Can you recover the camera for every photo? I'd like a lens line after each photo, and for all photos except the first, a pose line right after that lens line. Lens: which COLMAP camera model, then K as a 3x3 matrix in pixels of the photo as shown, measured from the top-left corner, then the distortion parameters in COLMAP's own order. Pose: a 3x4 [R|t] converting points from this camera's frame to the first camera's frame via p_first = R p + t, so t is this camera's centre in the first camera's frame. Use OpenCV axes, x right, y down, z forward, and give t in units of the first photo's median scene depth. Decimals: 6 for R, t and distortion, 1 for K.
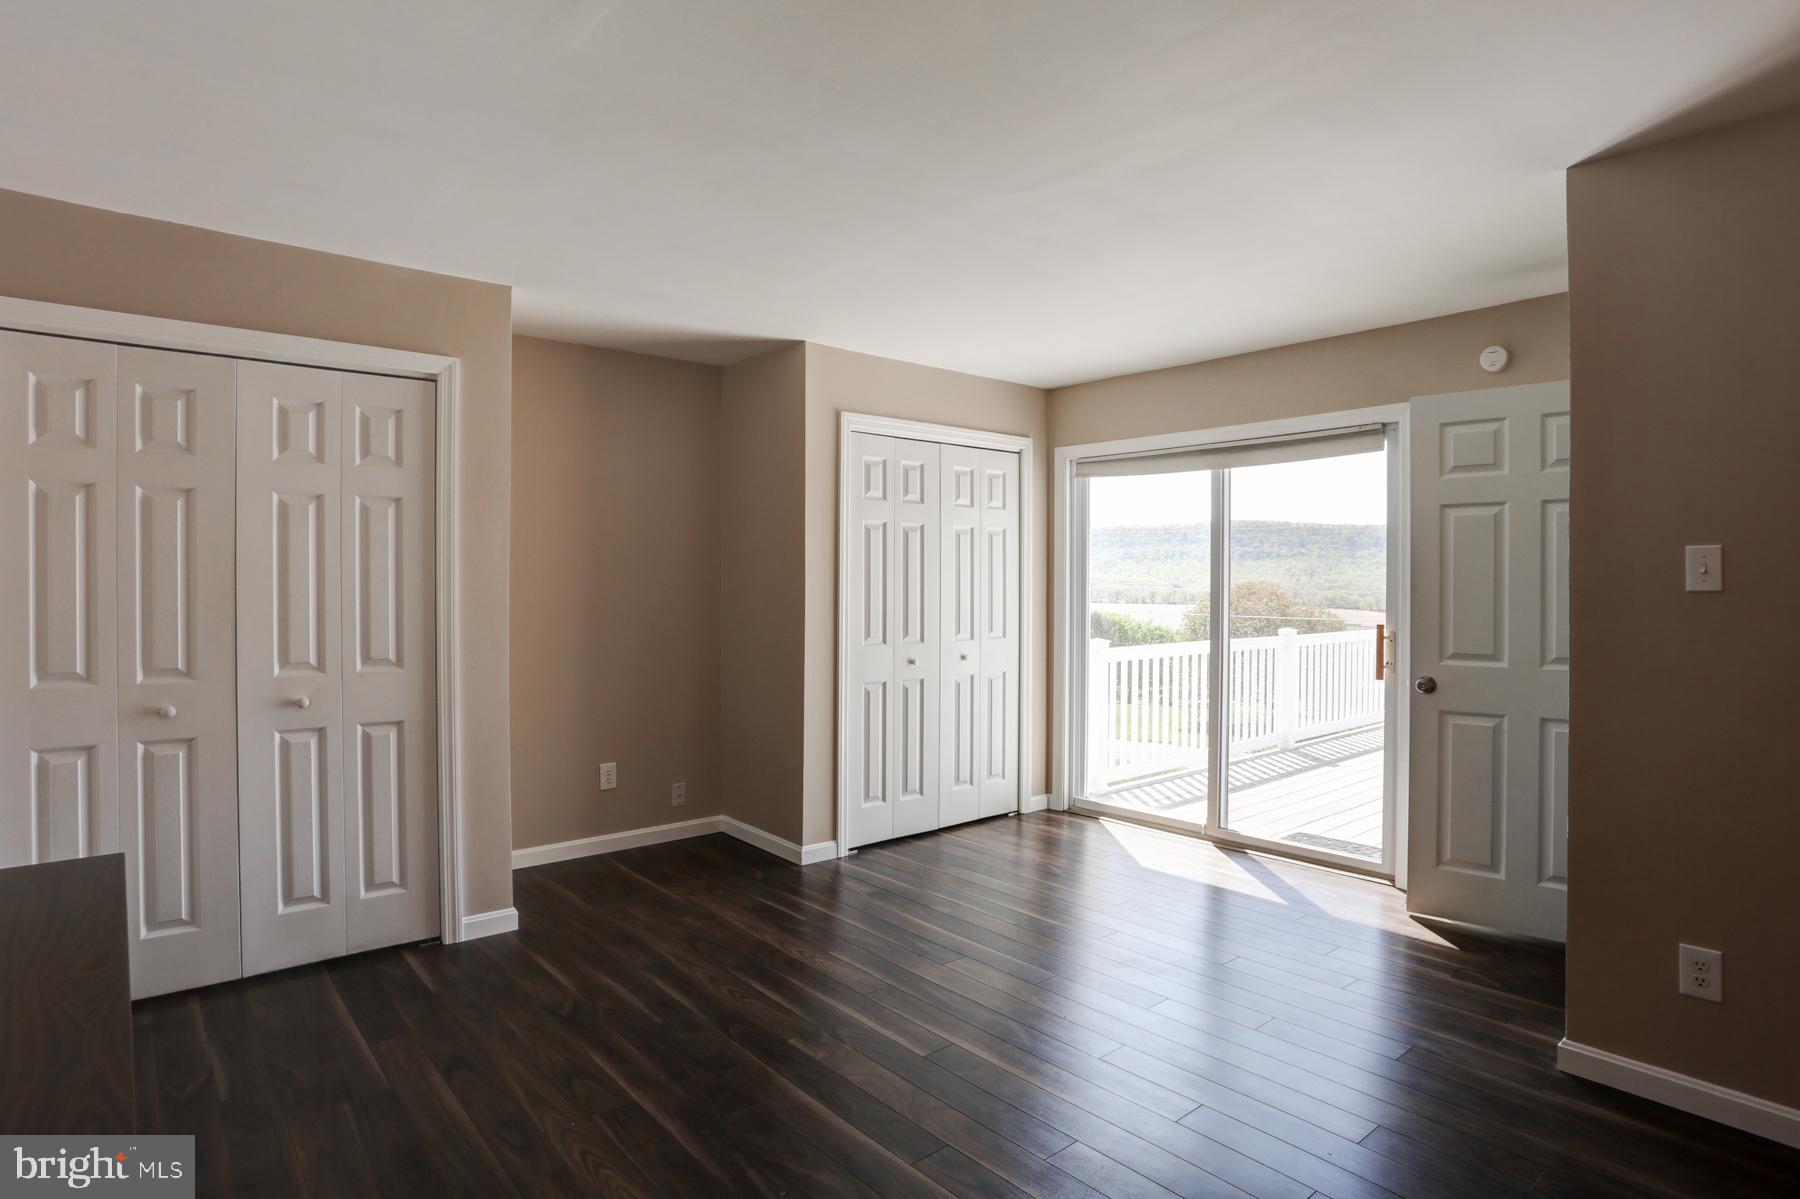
lens RADIAL K [[937.1, 0, 832.2], [0, 937.1, 587.3], [0, 0, 1]] dist [-0.044283, 0.008792]
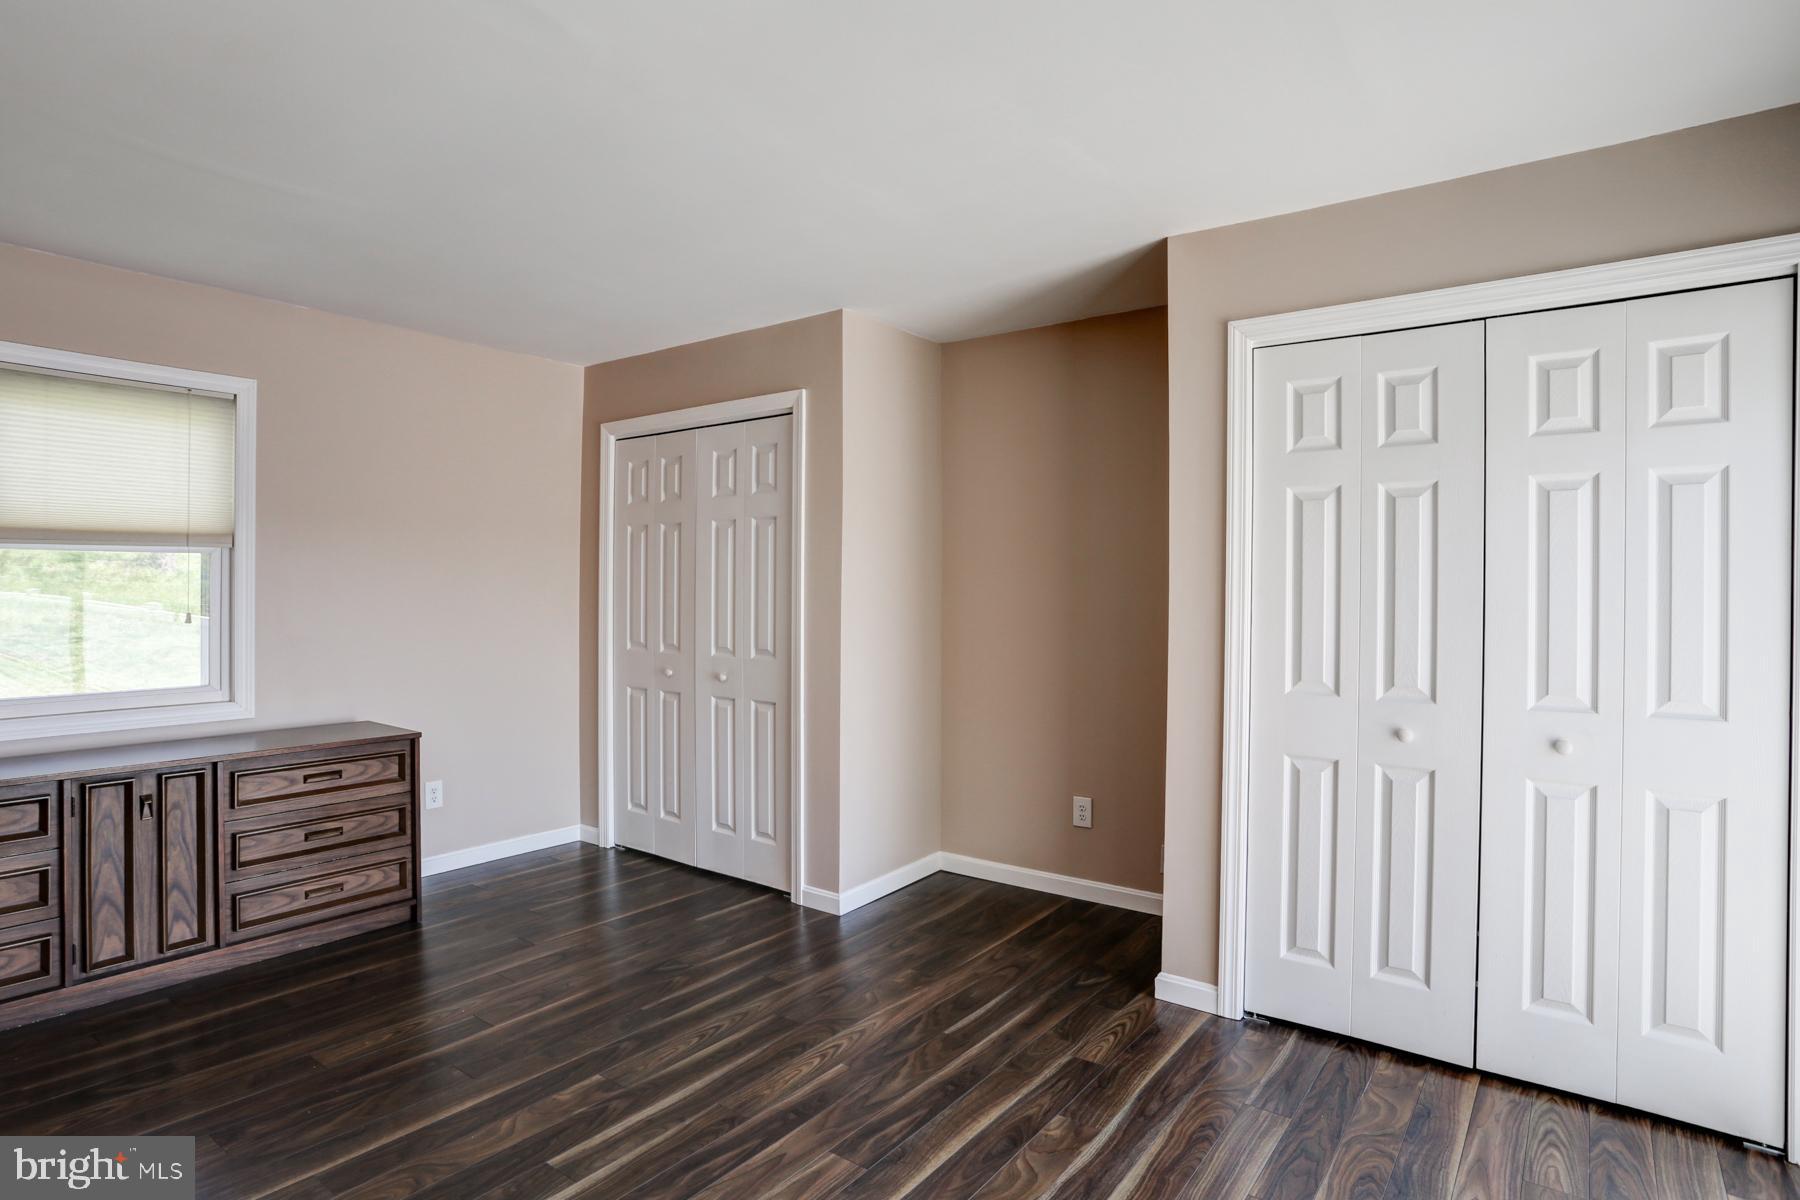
lens RADIAL K [[937.1, 0, 903.9], [0, 937.1, 588.2], [0, 0, 1]] dist [-0.044283, 0.008792]
pose [[0.291294, 0.002300, -0.956631, 0.730074], [-0.007648, 0.999971, 0.000075, -0.005417], [0.956603, 0.007294, 0.291303, 0.792357]]
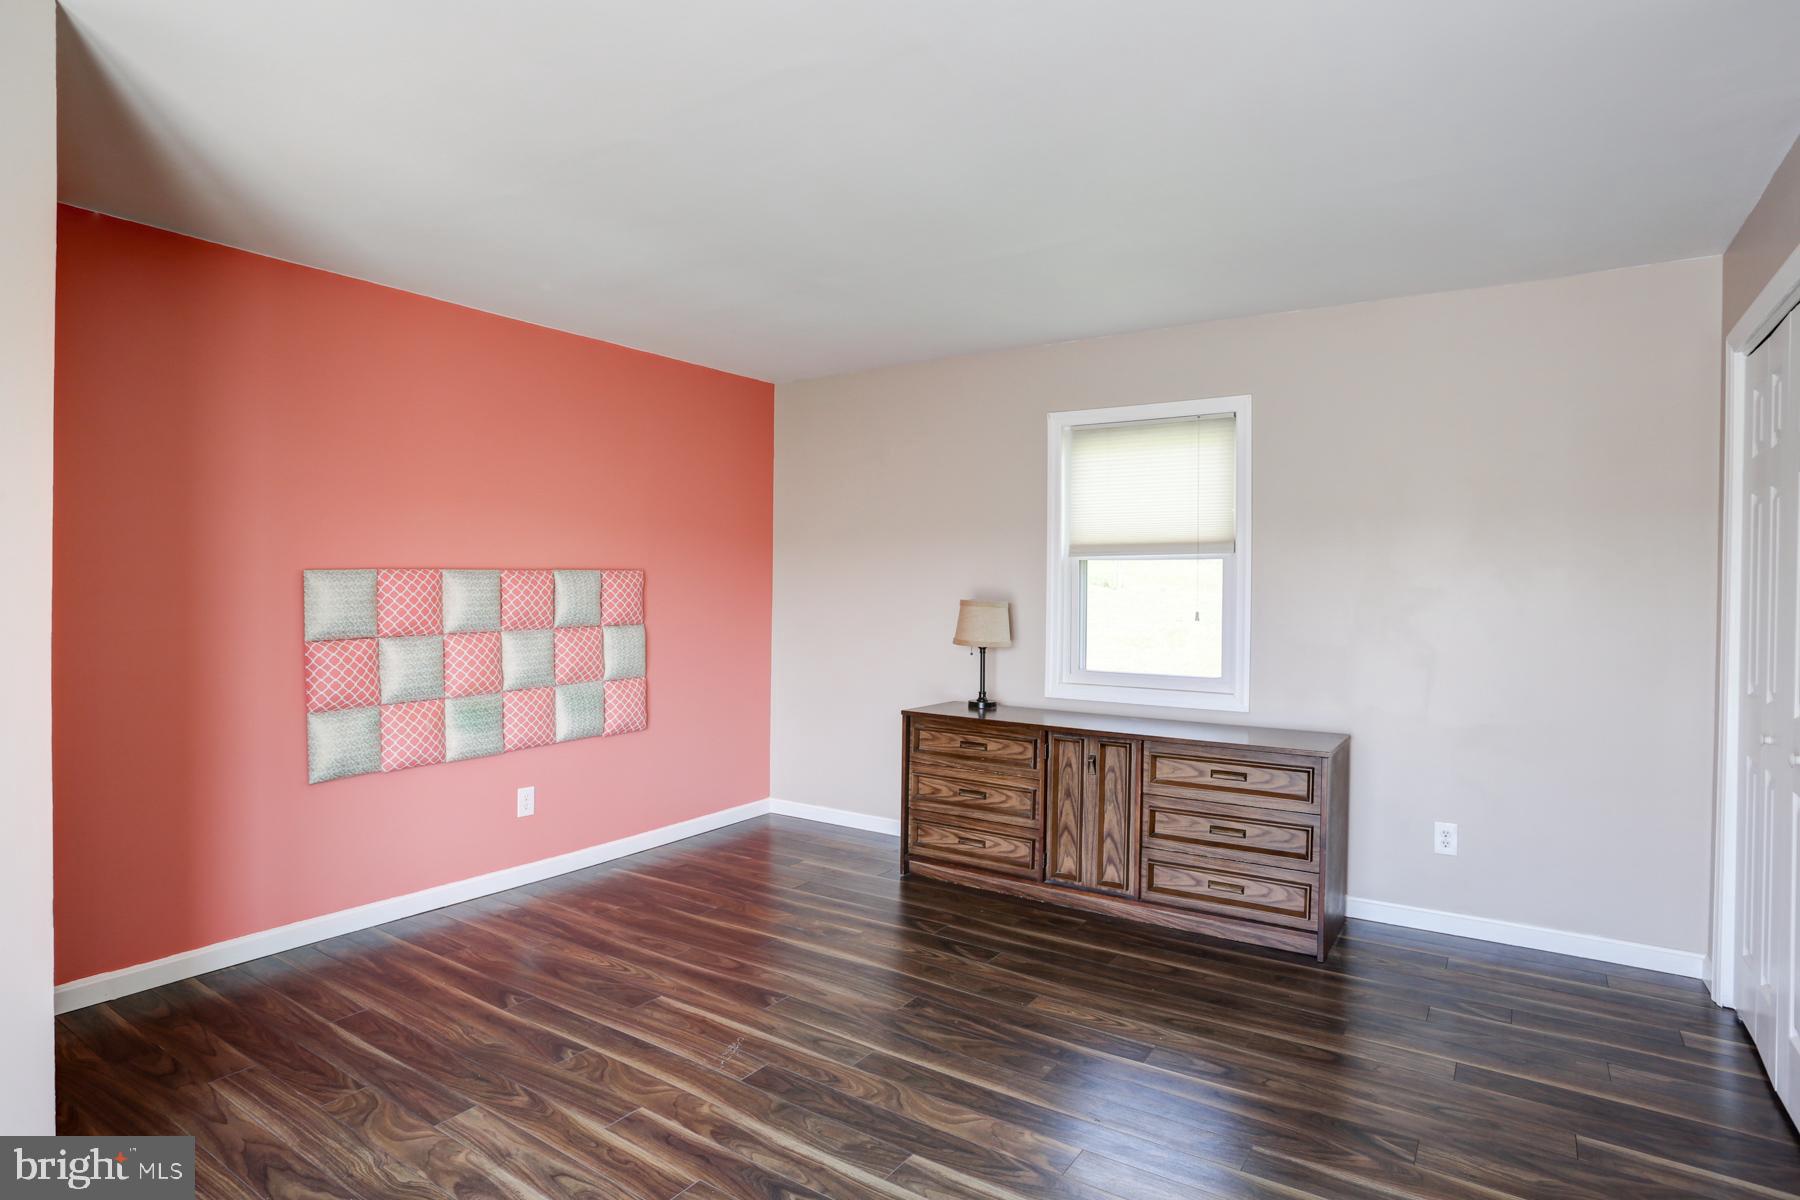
lens RADIAL K [[937.1, 0, 861.5], [0, 937.1, 607.4], [0, 0, 1]] dist [-0.044283, 0.008792]
pose [[-0.945660, 0.001972, -0.325151, 0.291832], [-0.006819, 0.999641, 0.025893, -0.005567], [0.325086, 0.026703, -0.945307, 1.336850]]
